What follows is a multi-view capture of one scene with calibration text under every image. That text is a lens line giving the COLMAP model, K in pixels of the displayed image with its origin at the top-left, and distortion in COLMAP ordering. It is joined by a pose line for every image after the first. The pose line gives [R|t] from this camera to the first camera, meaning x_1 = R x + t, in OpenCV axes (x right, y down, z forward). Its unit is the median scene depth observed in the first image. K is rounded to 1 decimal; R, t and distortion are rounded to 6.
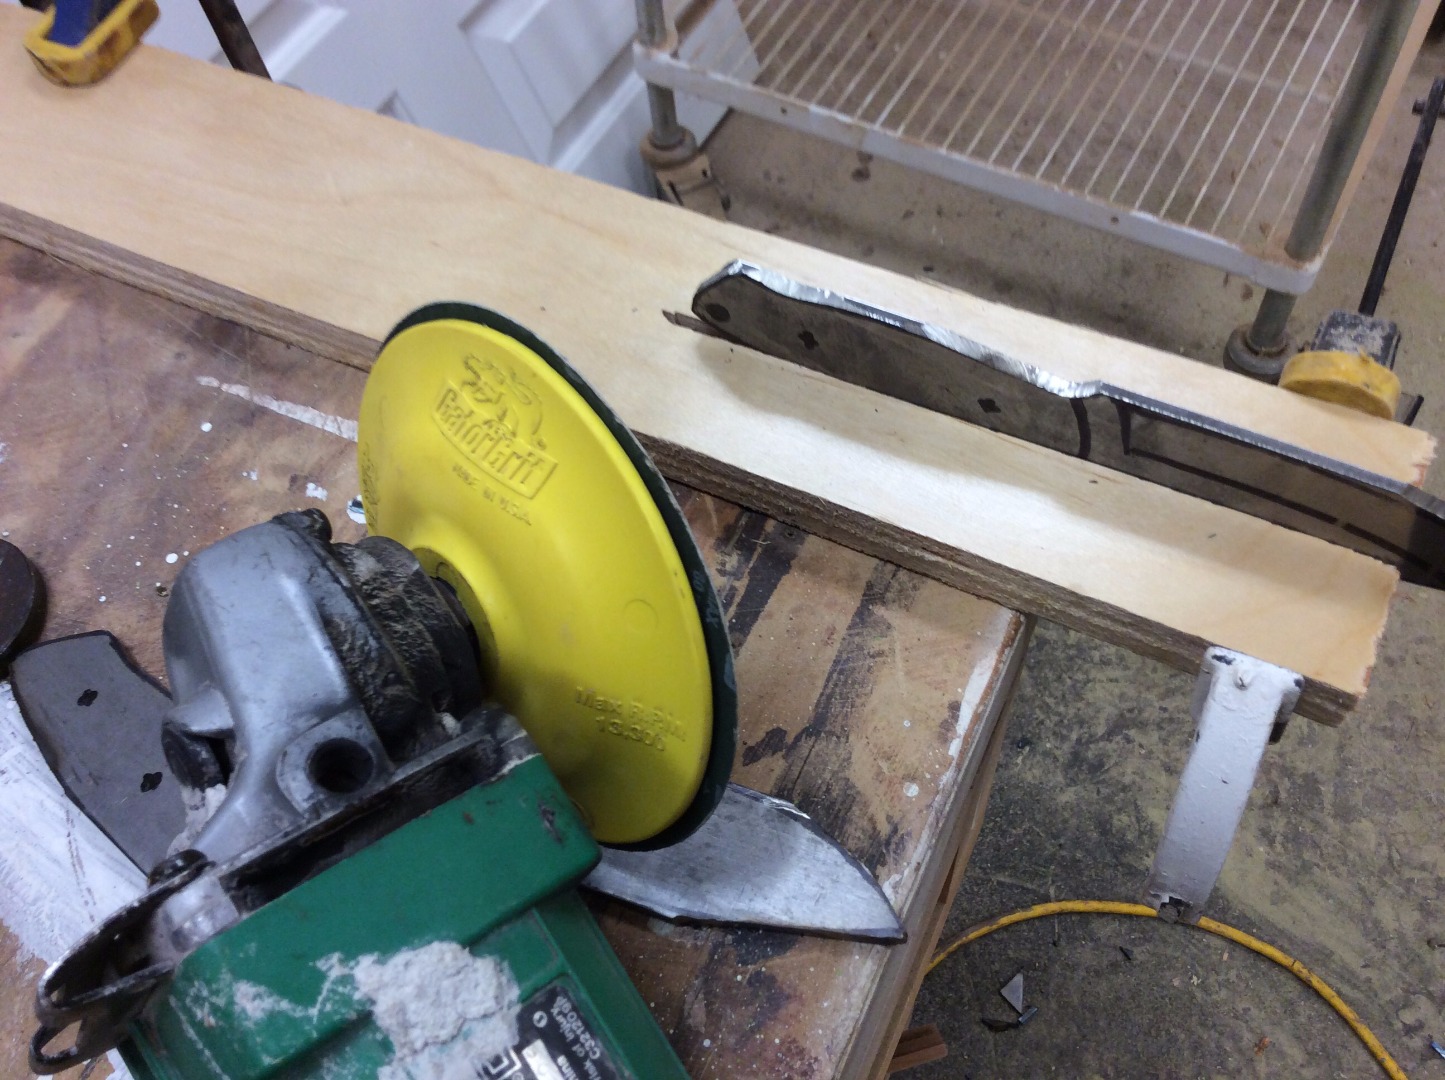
lens RADIAL K [[1325.5, 0, 722.5], [0, 1325.5, 540.0], [0, 0, 1]] dist [0.138003, -0.279461]
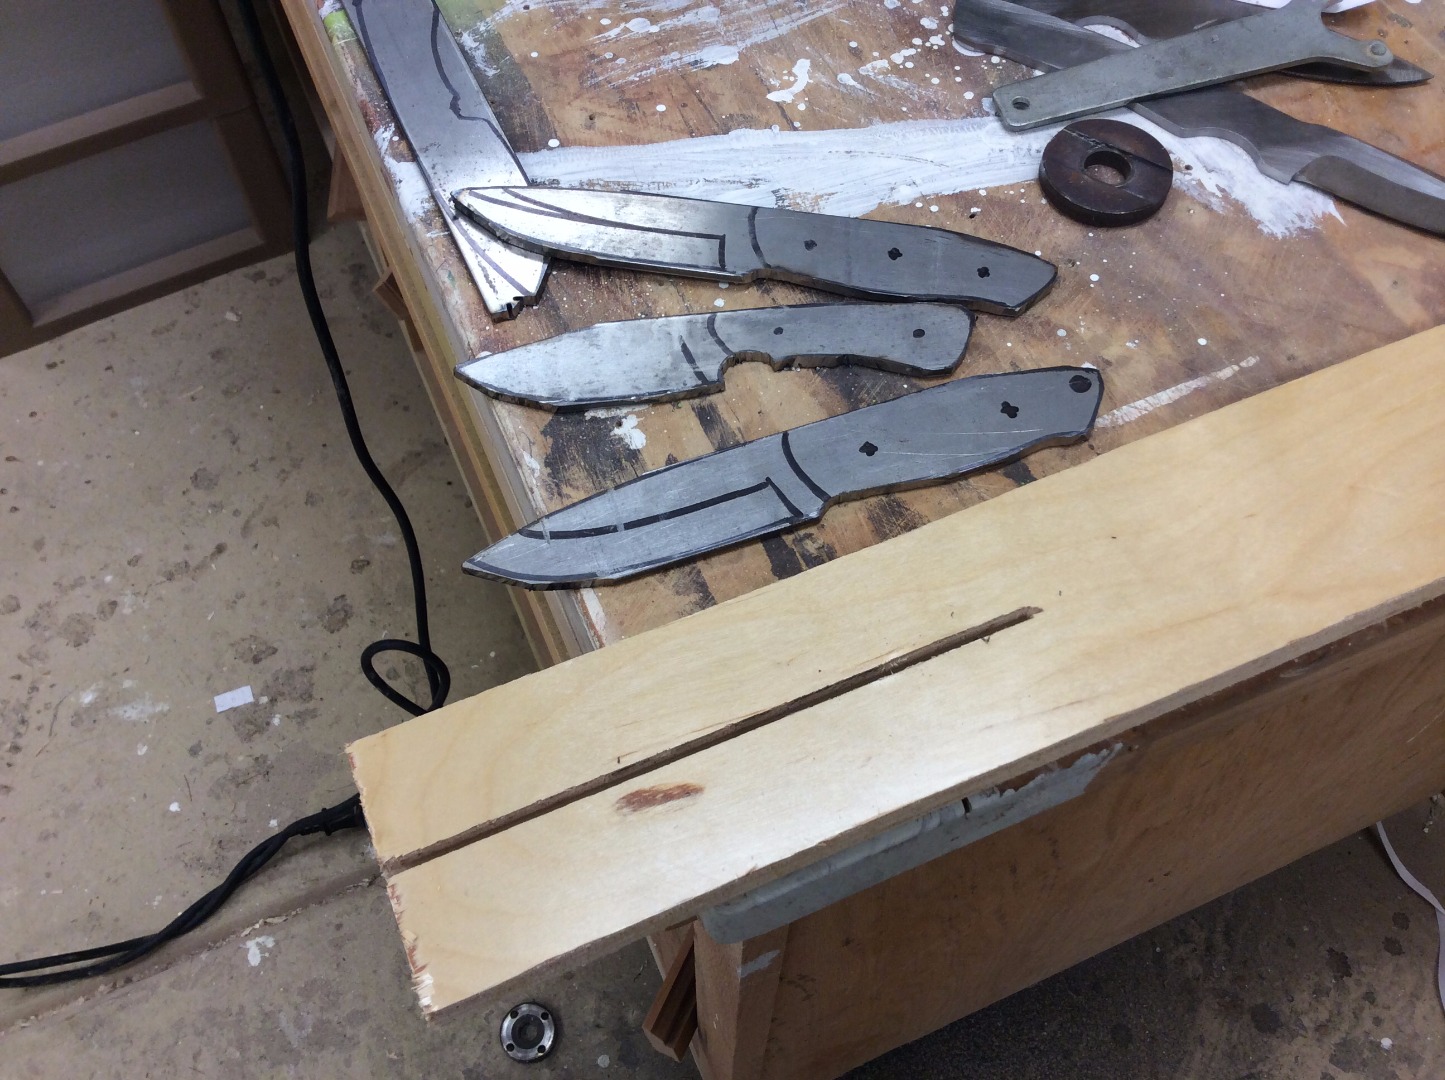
lens RADIAL K [[1325.5, 0, 722.5], [0, 1325.5, 540.0], [0, 0, 1]] dist [0.138003, -0.279461]
pose [[-0.649423, 0.689616, -0.320438, 0.444680], [-0.626236, -0.245974, 0.739814, -0.830913], [0.431368, 0.681122, 0.591603, 0.254264]]
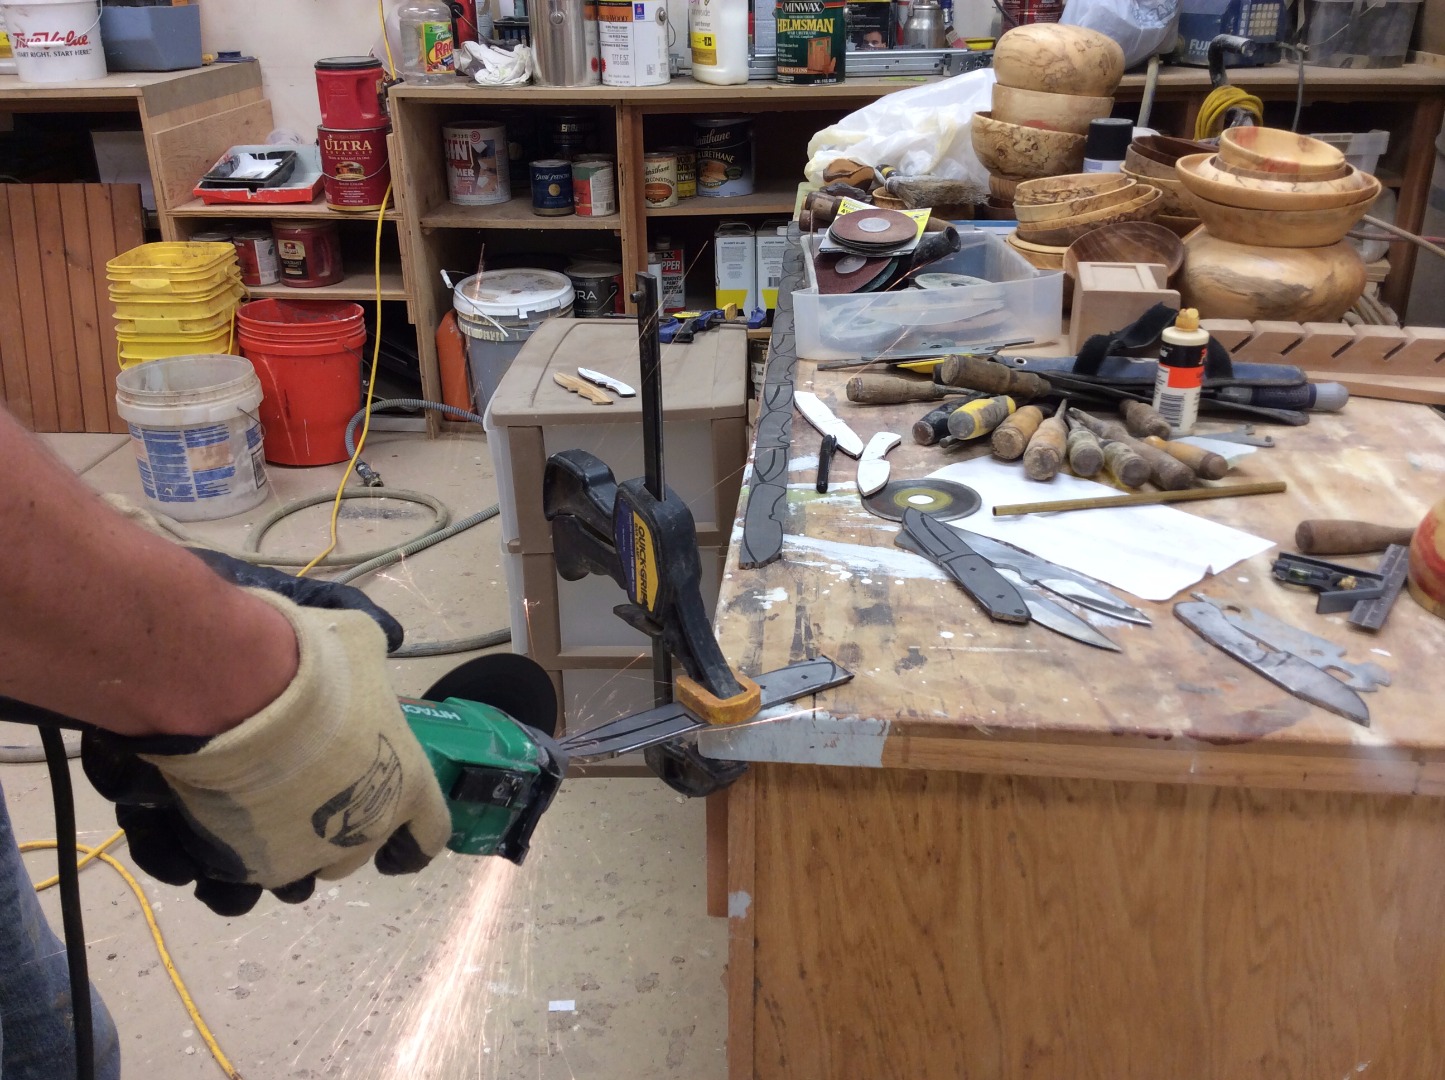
lens RADIAL K [[1336.6, 0, 722.5], [0, 1336.6, 531.4], [0, 0, 1]] dist [0.136546, -0.289231]
pose [[-0.932925, 0.212556, -0.290638, 0.954233], [-0.264634, 0.142607, 0.953746, -2.671936], [0.244172, 0.966687, -0.076792, 0.948744]]
